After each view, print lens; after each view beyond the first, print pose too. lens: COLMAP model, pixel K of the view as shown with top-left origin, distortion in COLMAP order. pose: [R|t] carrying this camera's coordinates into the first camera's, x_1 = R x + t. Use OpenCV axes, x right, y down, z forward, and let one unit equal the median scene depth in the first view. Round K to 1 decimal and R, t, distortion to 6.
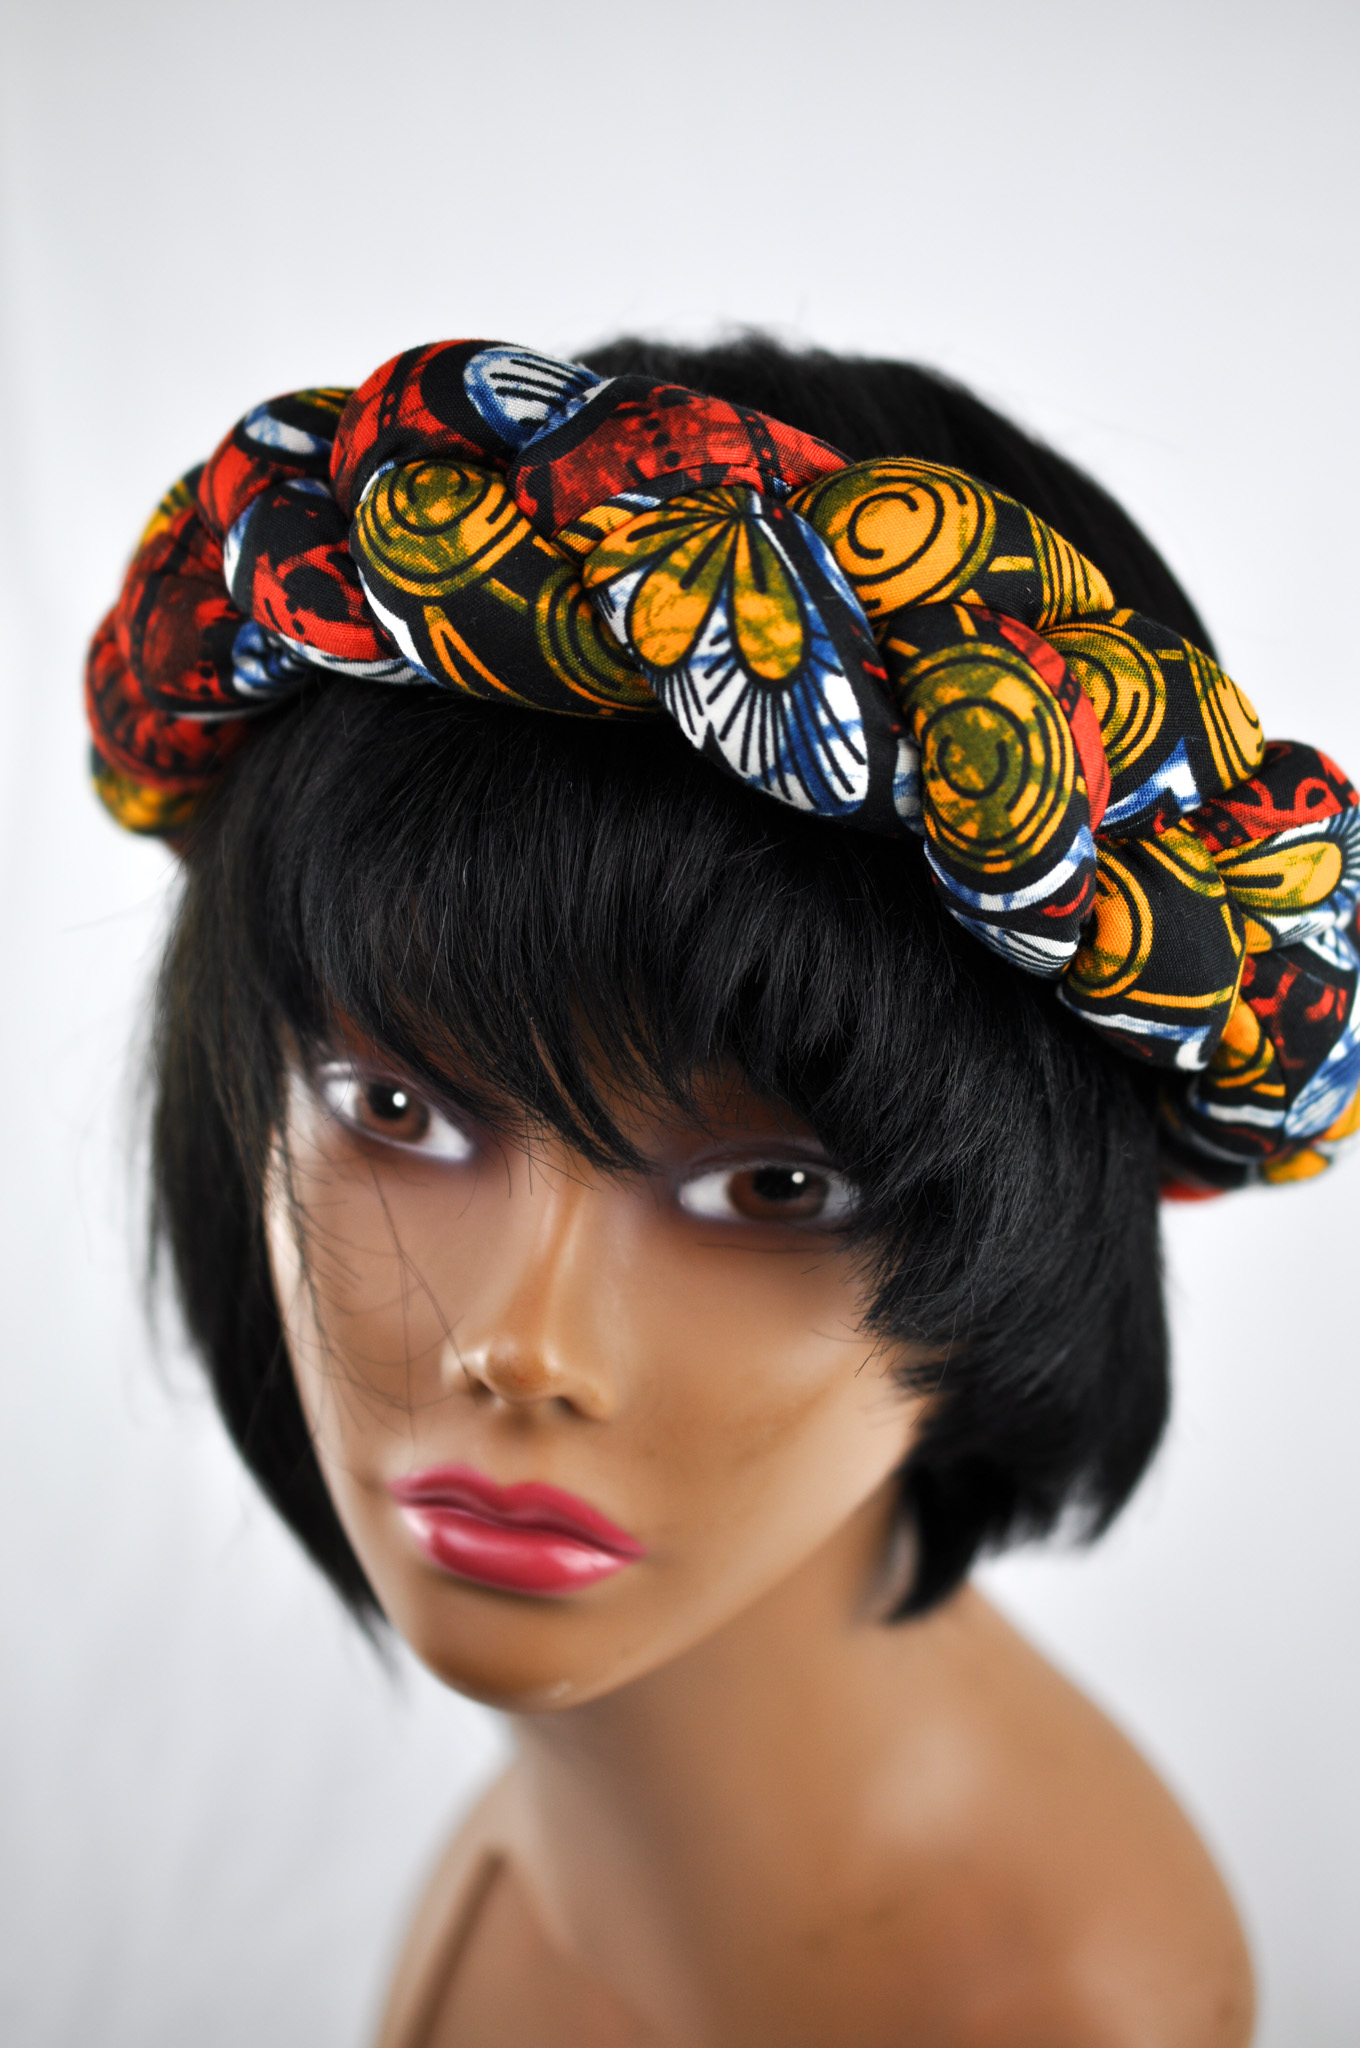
lens RADIAL K [[4037.6, 0, 678.5], [0, 4037.6, 1024.9], [0, 0, 1]] dist [-0.415221, 0.000000]
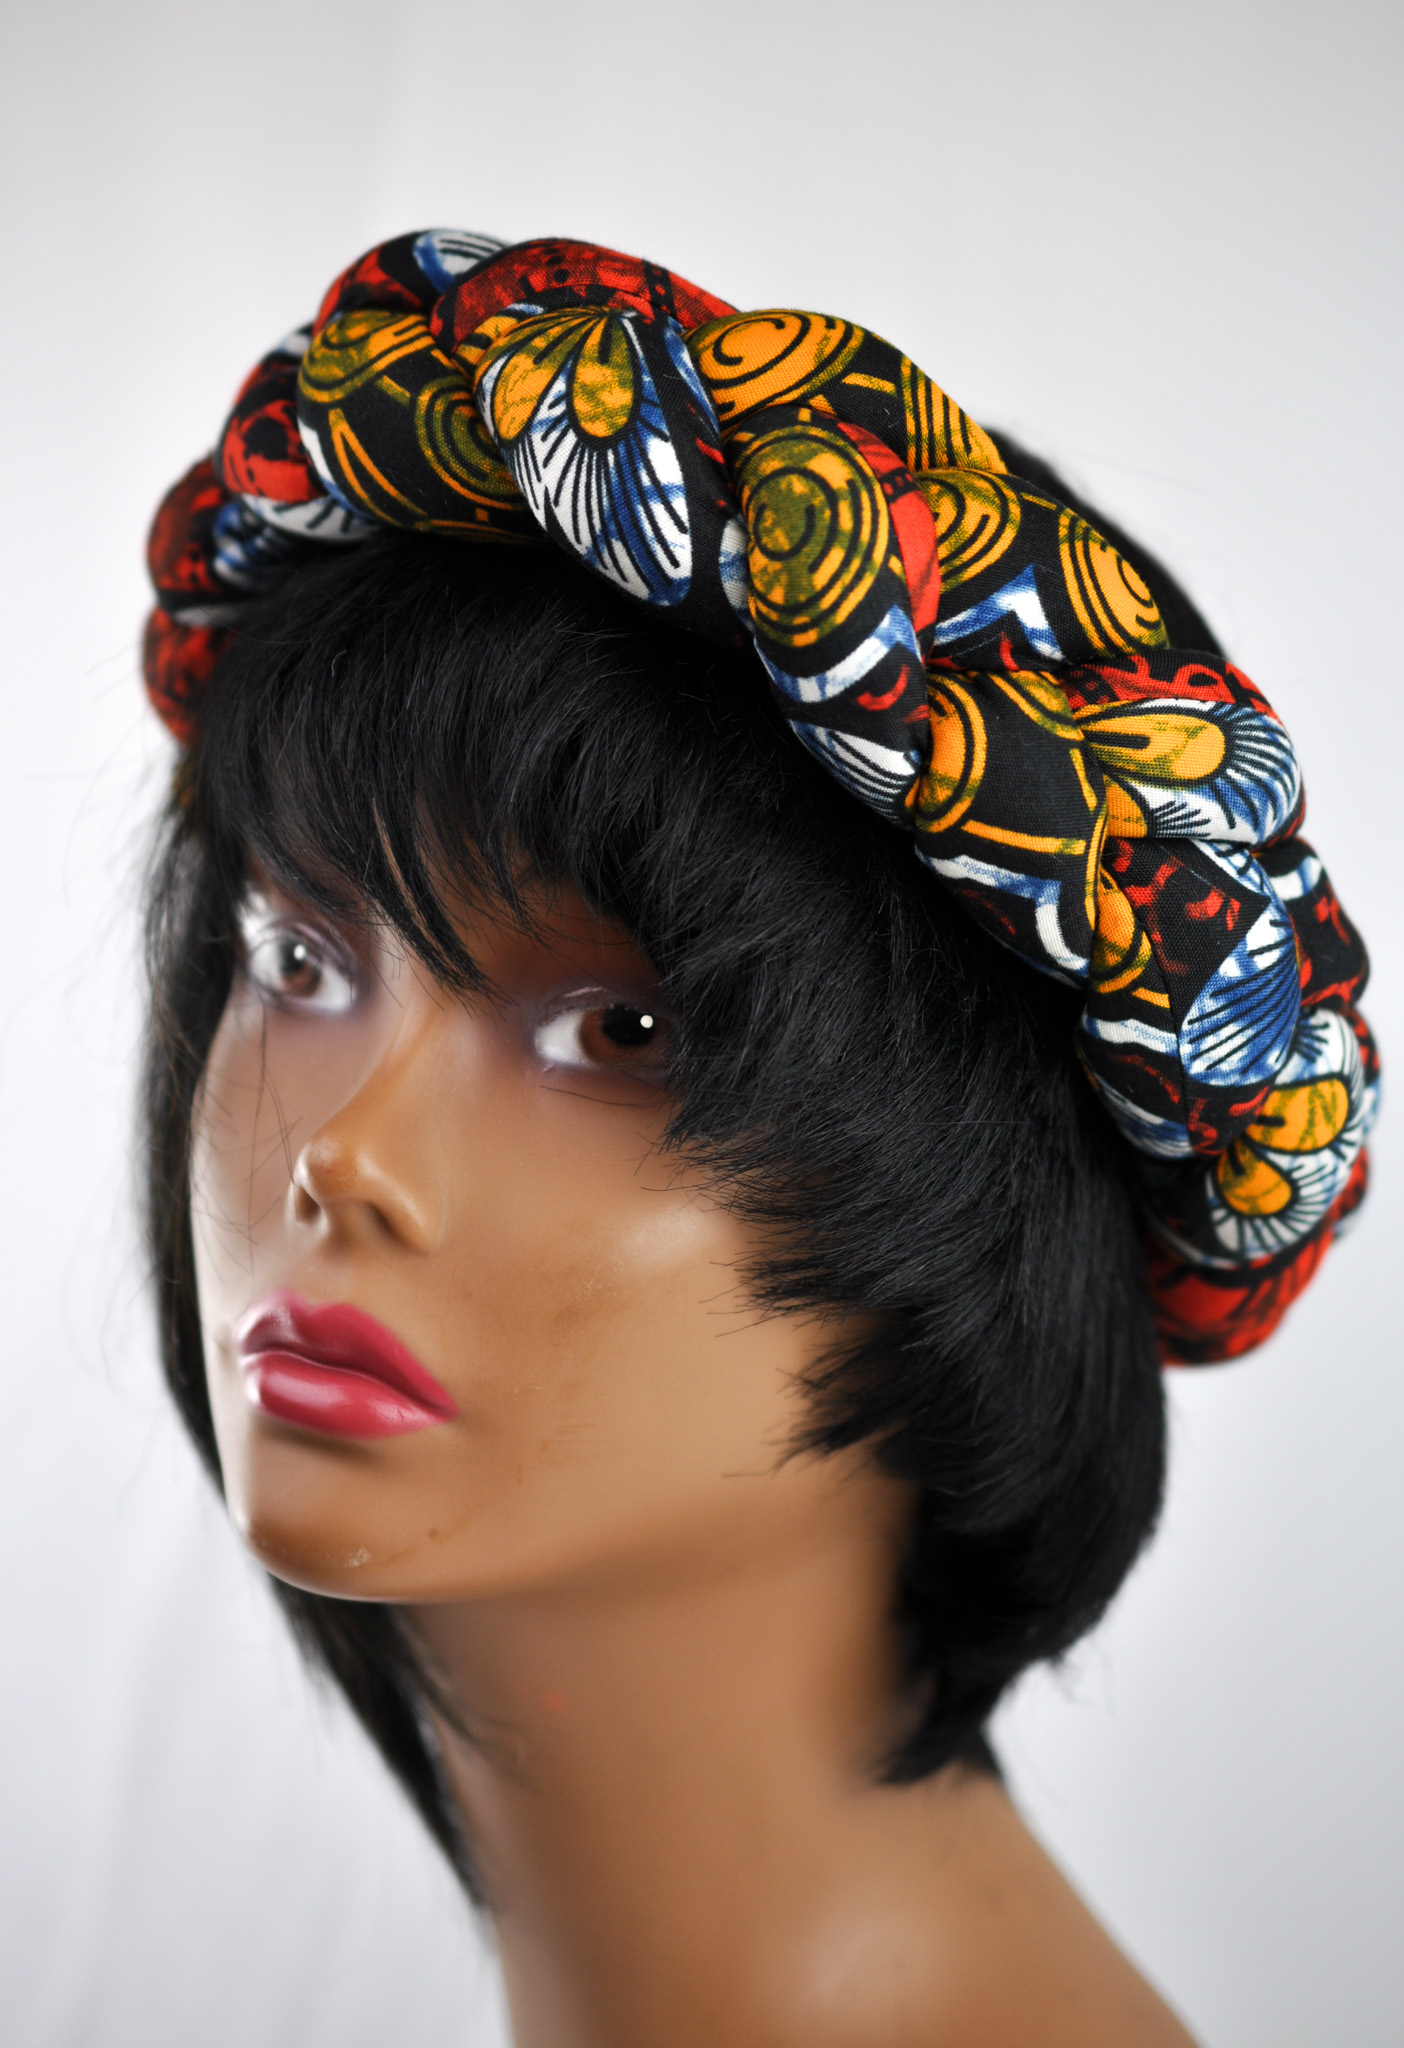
lens RADIAL K [[4158.2, 0, 701.9], [0, 4158.2, 1024.1], [0, 0, 1]] dist [-0.269405, 0.000000]
pose [[0.963845, 0.065490, -0.258292, 0.319032], [-0.144852, 0.942370, -0.301591, 0.357722], [0.223655, 0.328101, 0.917784, 0.070379]]
